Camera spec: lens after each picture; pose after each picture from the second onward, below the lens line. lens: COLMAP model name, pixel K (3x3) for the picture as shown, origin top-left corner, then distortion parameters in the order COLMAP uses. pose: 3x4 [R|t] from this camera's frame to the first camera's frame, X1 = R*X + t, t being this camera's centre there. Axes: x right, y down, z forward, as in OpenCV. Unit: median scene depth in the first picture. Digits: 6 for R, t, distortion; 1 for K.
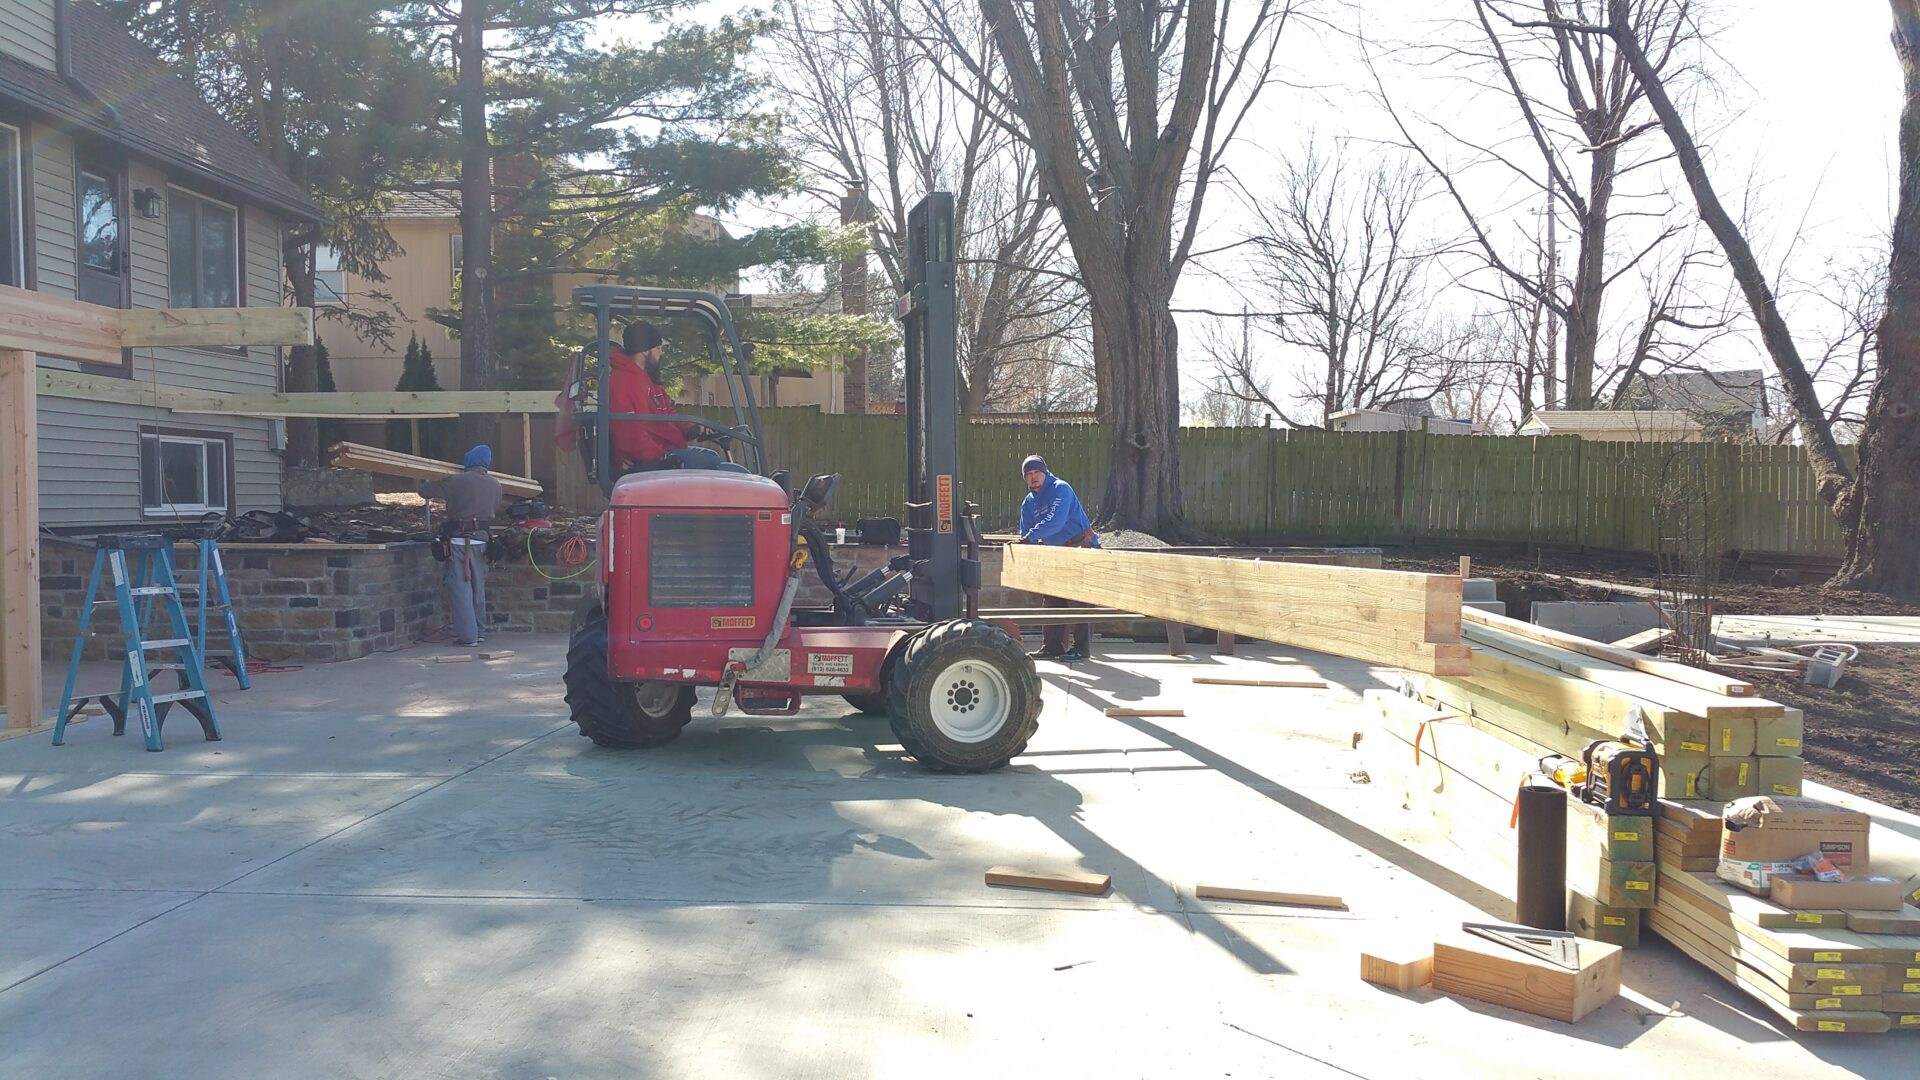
lens RADIAL K [[1530.7, 0, 965.5], [0, 1530.7, 549.8], [0, 0, 1]] dist [0.055143, -0.109616]
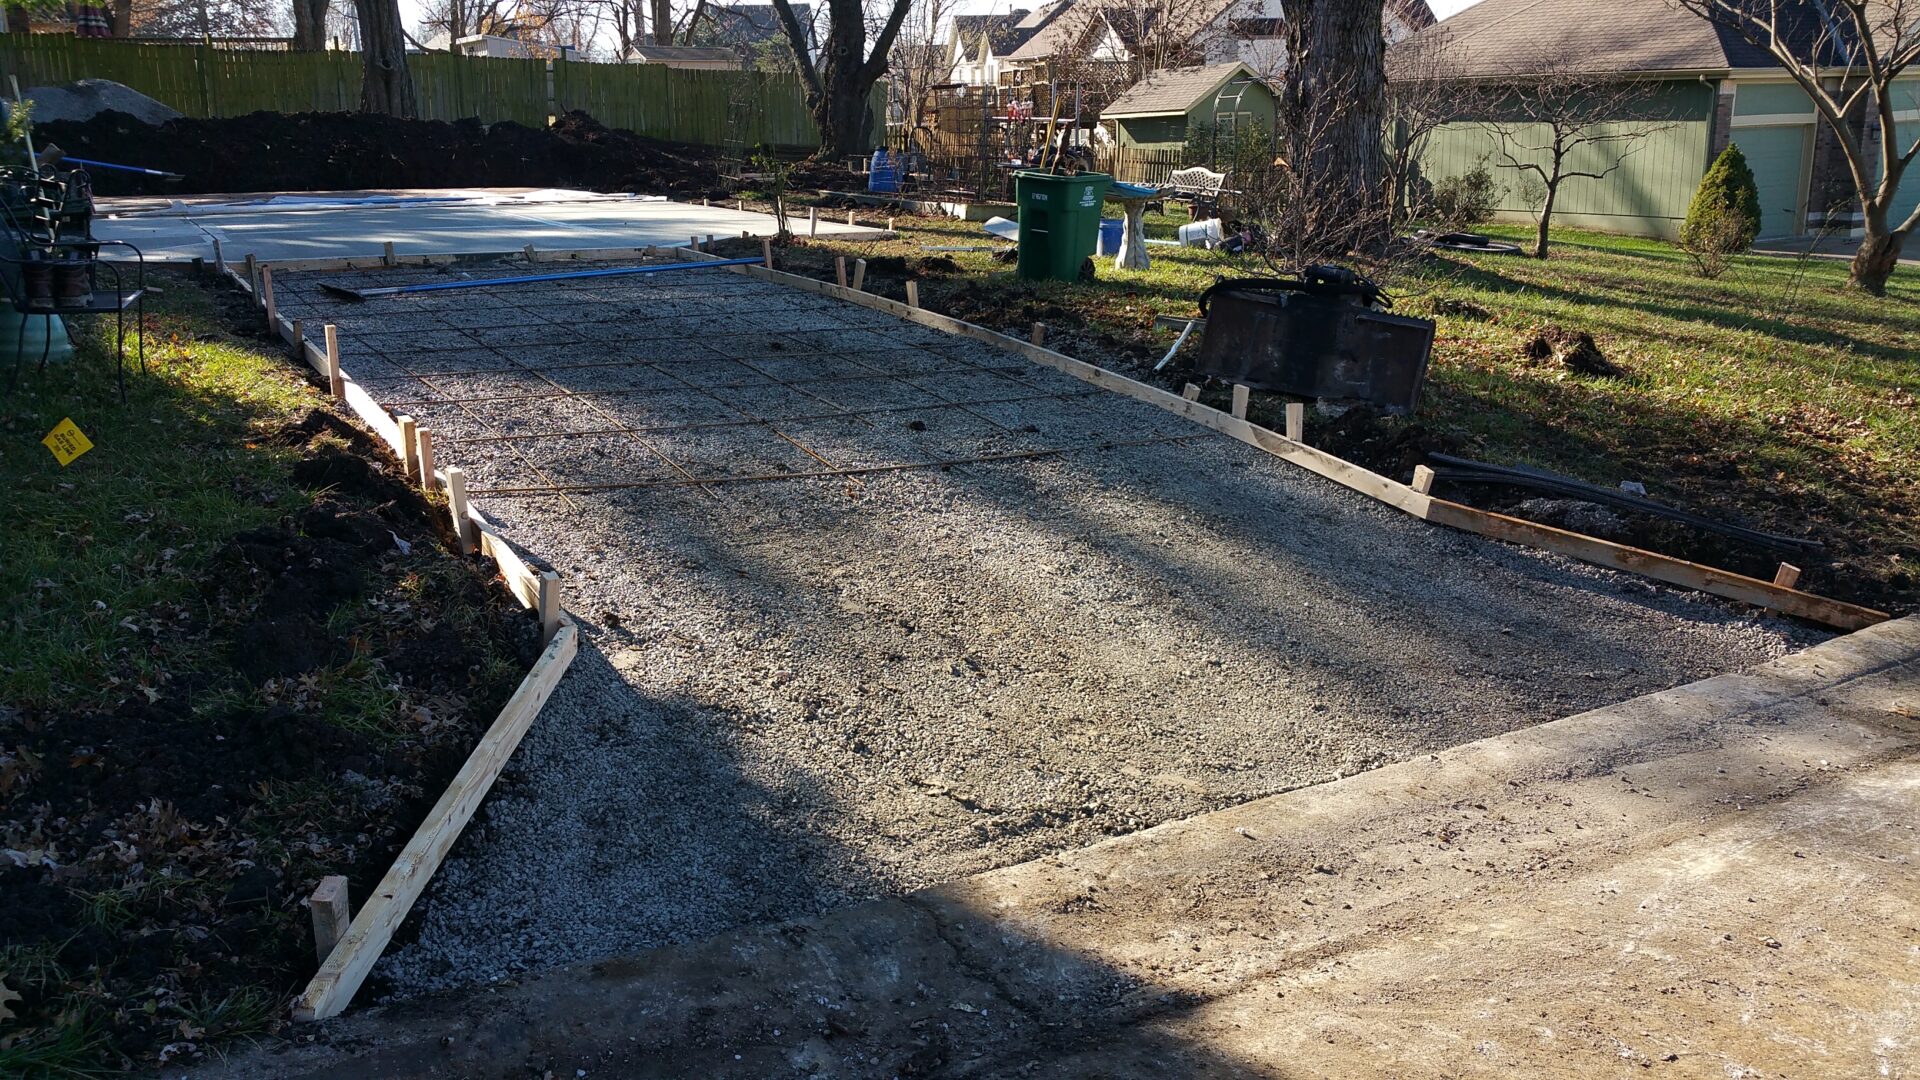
lens RADIAL K [[1530.7, 0, 959.3], [0, 1530.7, 544.6], [0, 0, 1]] dist [0.055143, -0.109616]
pose [[0.846843, -0.148000, 0.510835, -0.116835], [0.026615, 0.971090, 0.237225, 0.019193], [-0.531176, -0.187296, 0.826300, -0.287160]]
